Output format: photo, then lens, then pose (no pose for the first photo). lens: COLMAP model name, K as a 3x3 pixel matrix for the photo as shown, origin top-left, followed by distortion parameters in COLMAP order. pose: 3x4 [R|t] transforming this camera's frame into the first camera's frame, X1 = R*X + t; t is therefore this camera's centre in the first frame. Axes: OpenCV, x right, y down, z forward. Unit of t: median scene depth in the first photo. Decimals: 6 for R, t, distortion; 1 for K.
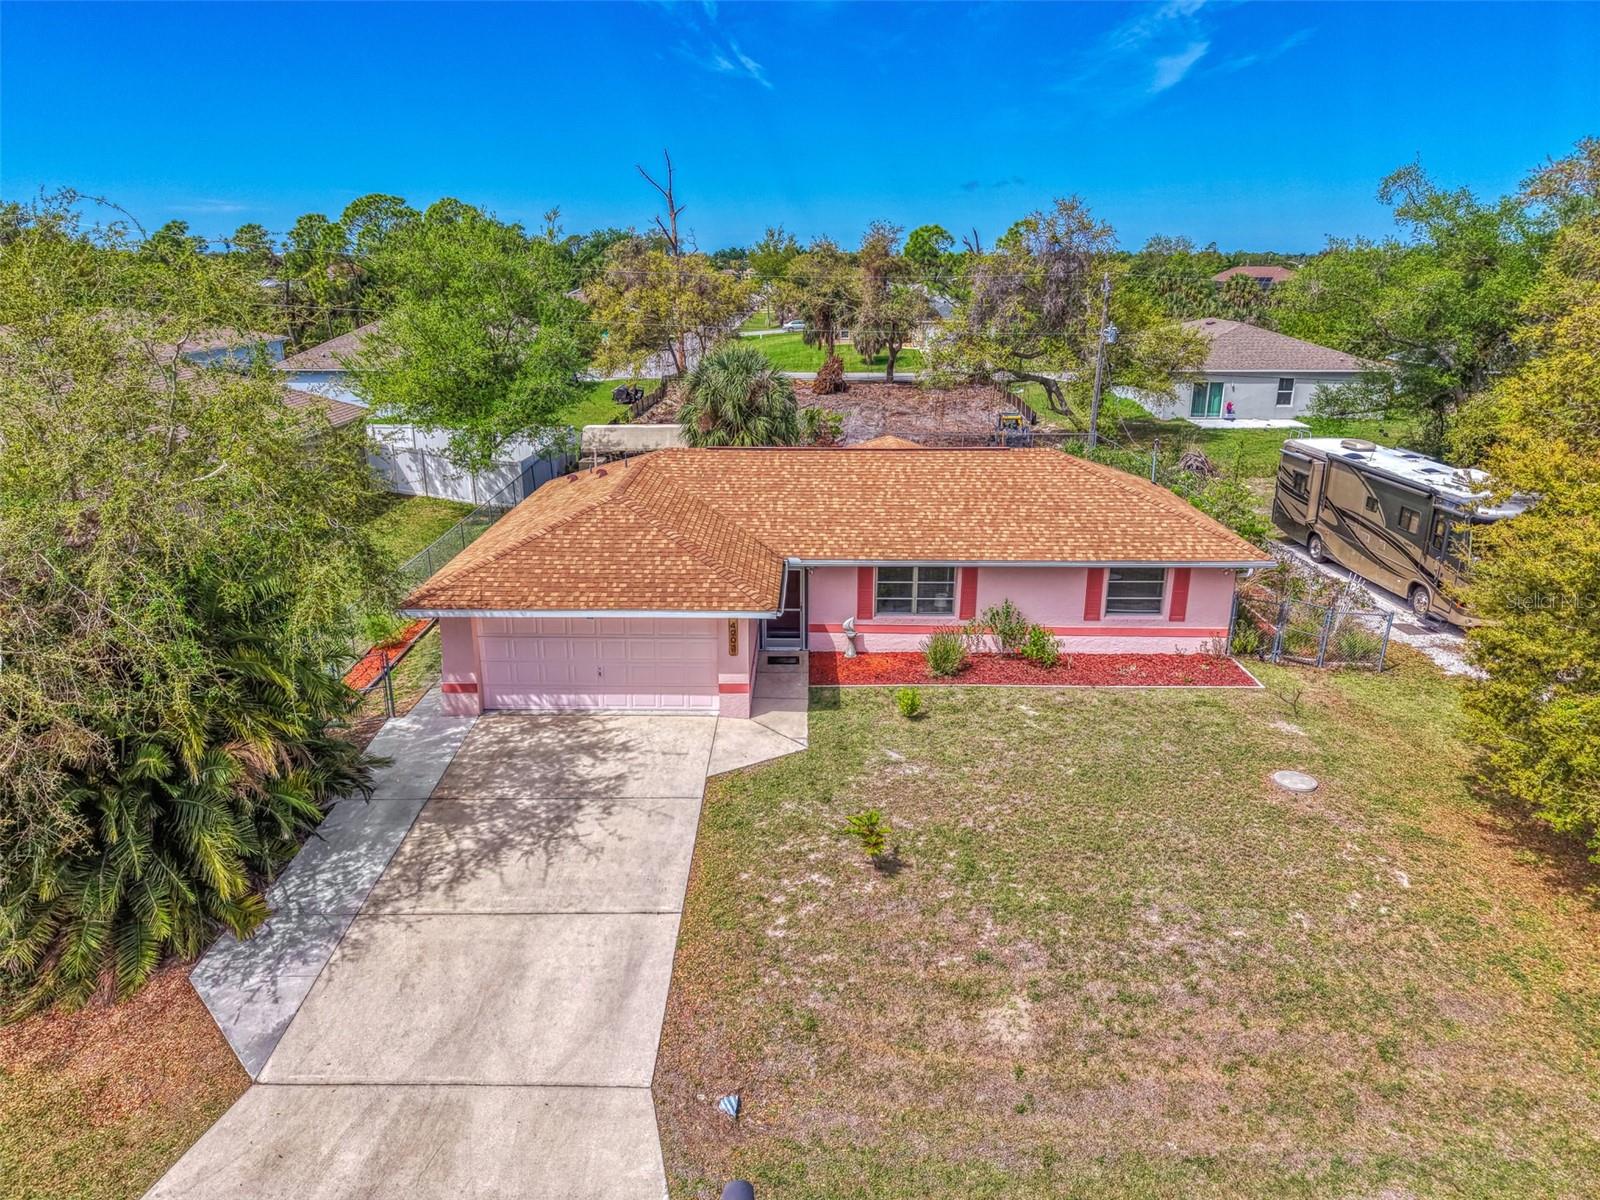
lens RADIAL K [[1076.1, 0, 800.0], [0, 1076.1, 600.0], [0, 0, 1]] dist [0.044670, -0.052969]
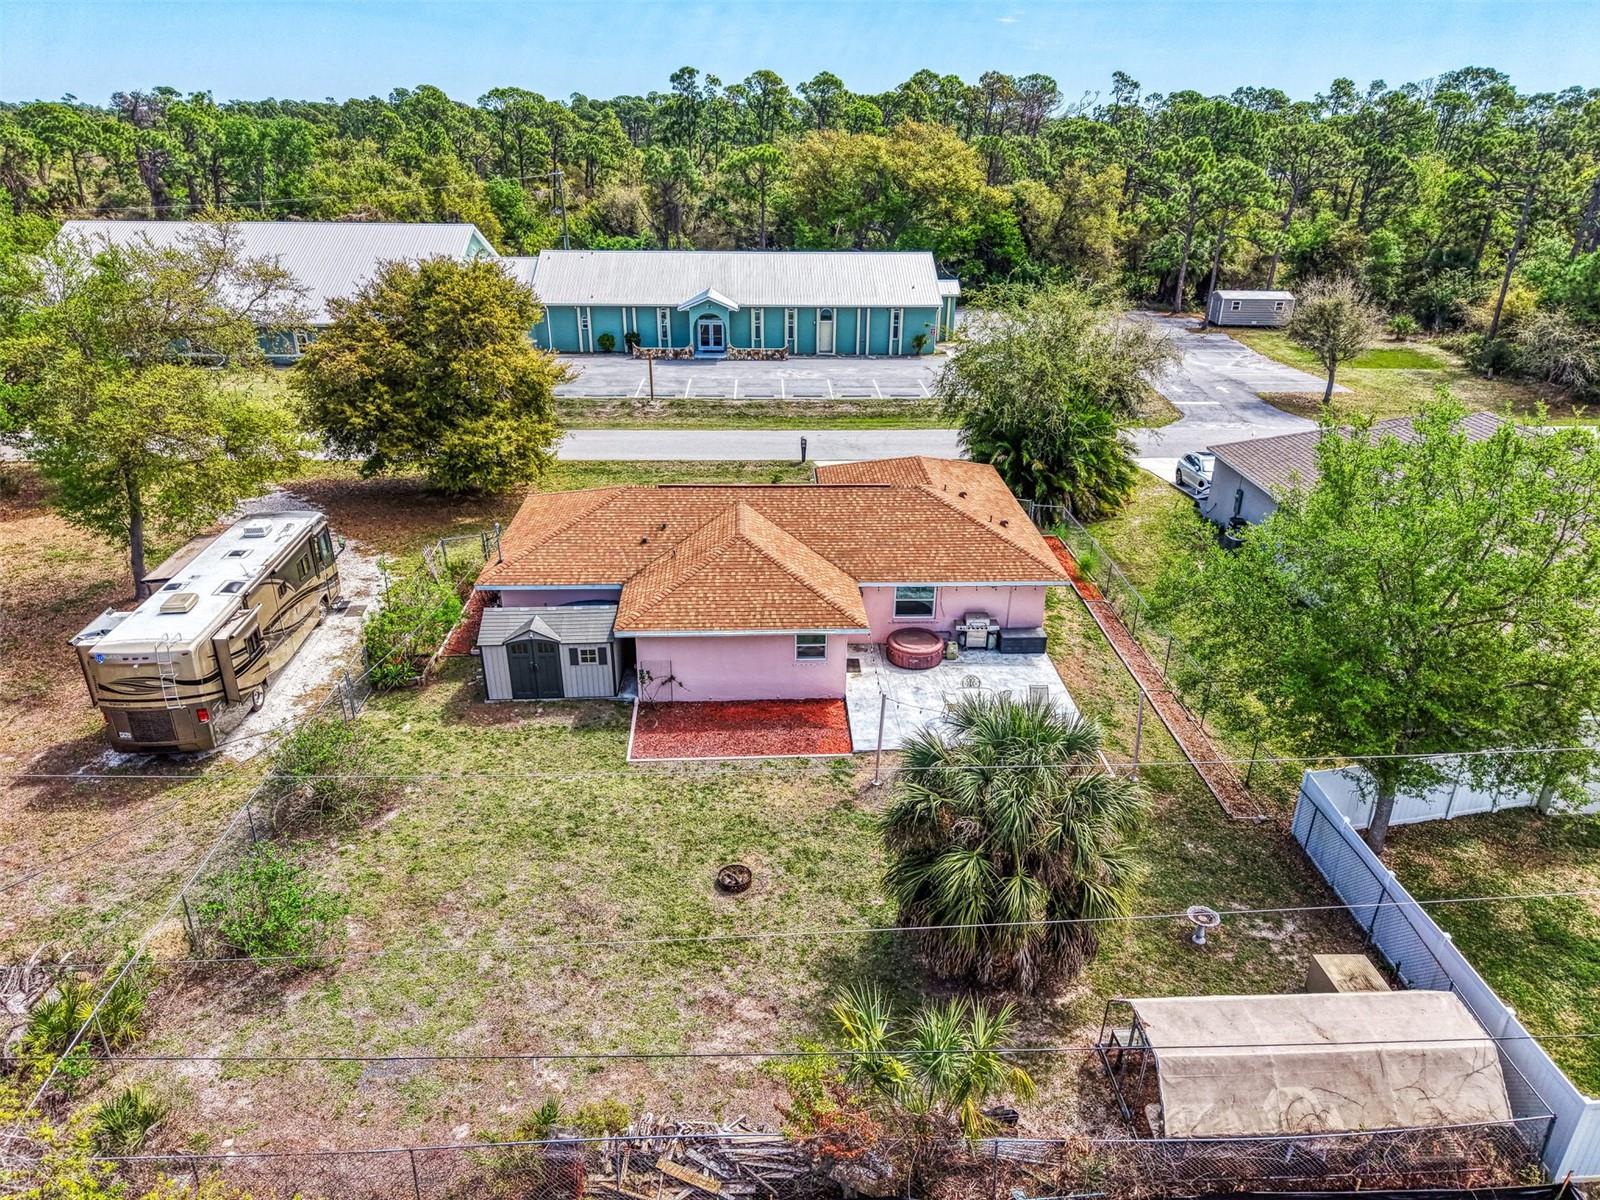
lens RADIAL K [[1088.3, 0, 800.0], [0, 1088.3, 600.0], [0, 0, 1]] dist [0.082536, -0.084623]
pose [[-0.998678, 0.008843, -0.050638, 0.113885], [-0.026894, 0.749625, 0.661317, -1.121821], [0.043807, 0.661804, -0.748396, 2.560669]]
